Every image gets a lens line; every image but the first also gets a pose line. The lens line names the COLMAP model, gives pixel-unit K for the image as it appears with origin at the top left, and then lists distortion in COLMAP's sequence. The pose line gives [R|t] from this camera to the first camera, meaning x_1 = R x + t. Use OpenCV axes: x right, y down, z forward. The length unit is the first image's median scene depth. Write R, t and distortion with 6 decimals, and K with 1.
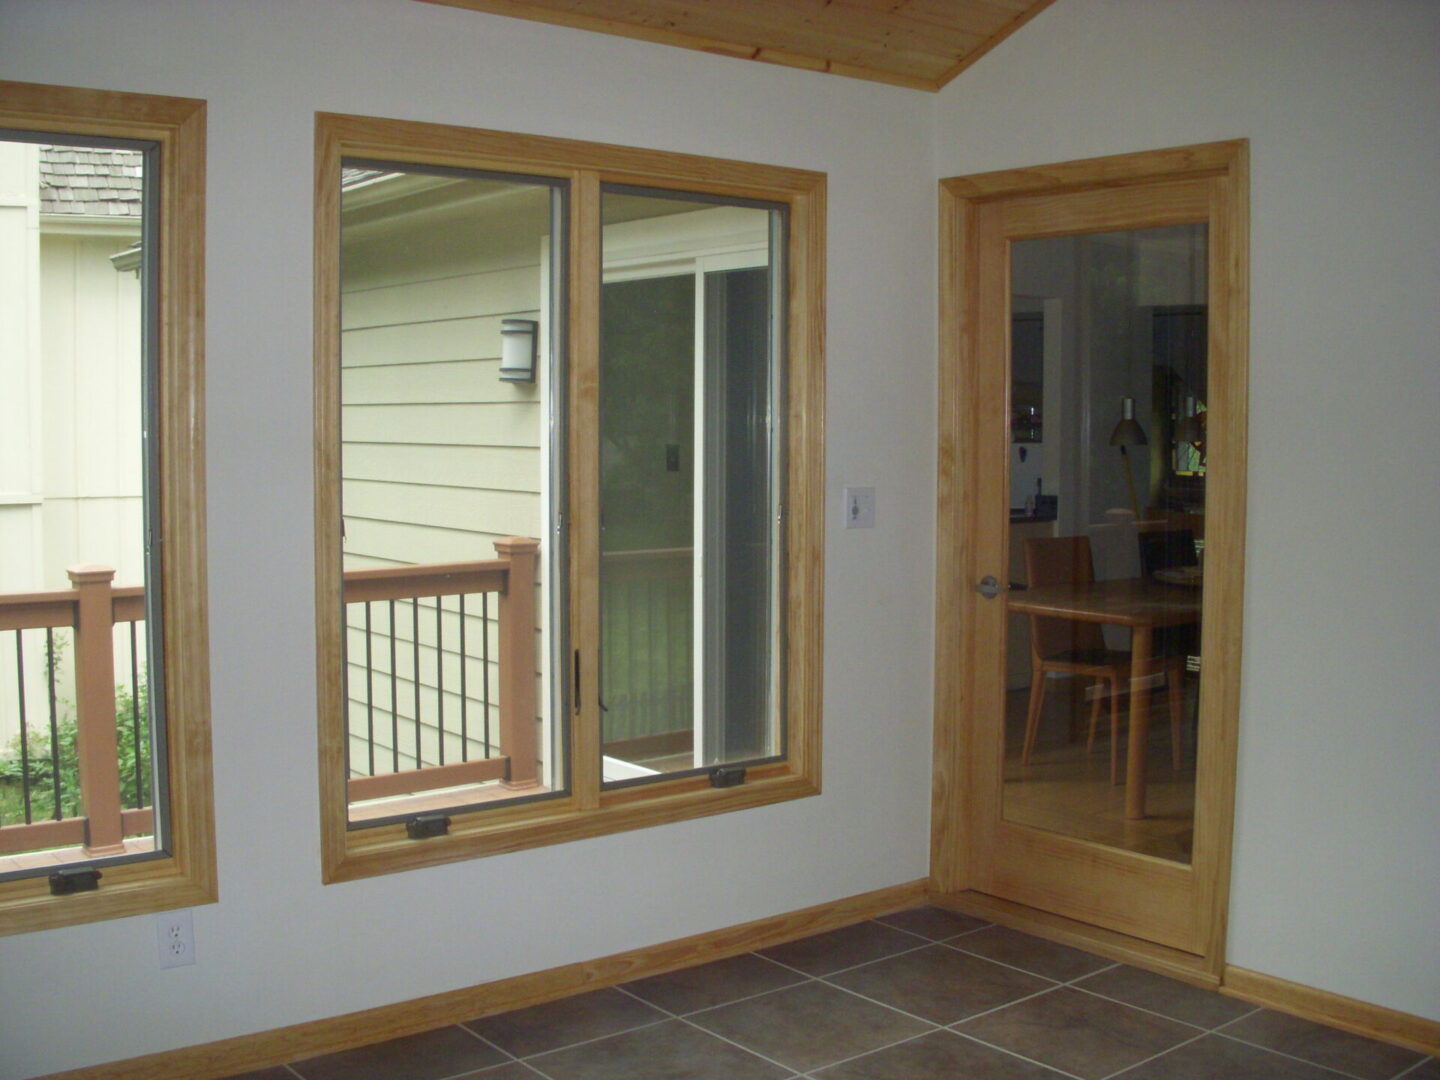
lens RADIAL K [[1608.8, 0, 700.4], [0, 1608.8, 544.6], [0, 0, 1]] dist [-0.258821, 0.204804]
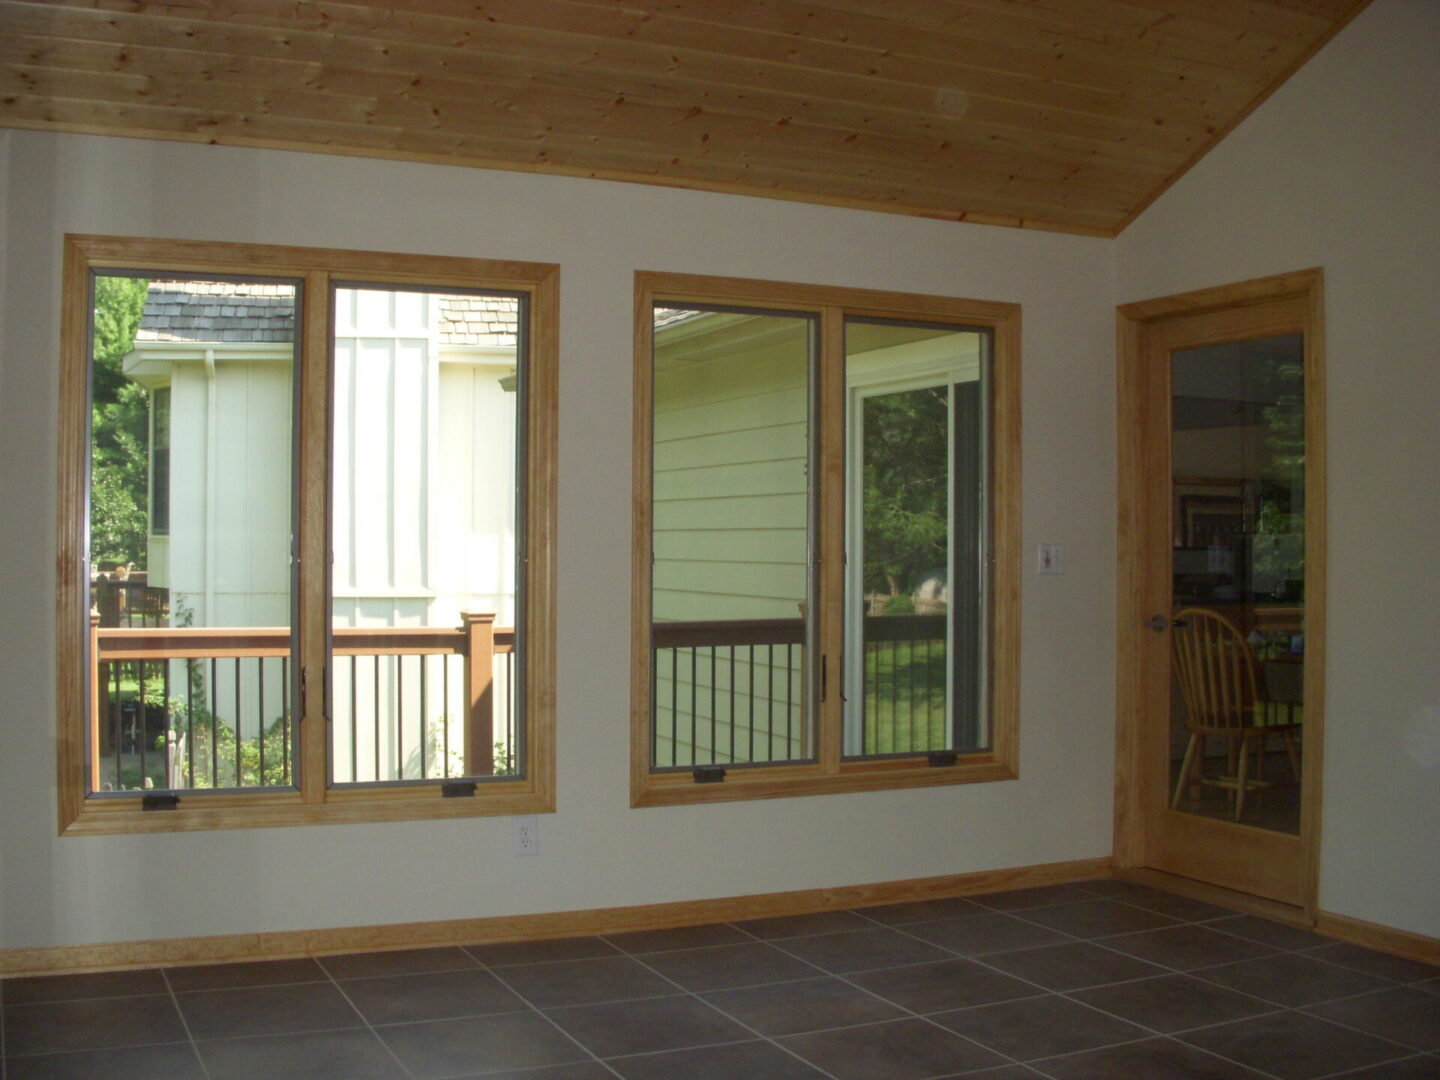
lens RADIAL K [[1608.8, 0, 700.4], [0, 1608.8, 544.6], [0, 0, 1]] dist [-0.258821, 0.204804]
pose [[0.972140, 0.001136, -0.234400, 0.137192], [-0.019917, 0.996772, -0.077773, 0.078385], [0.233555, 0.080275, 0.969024, -0.347245]]
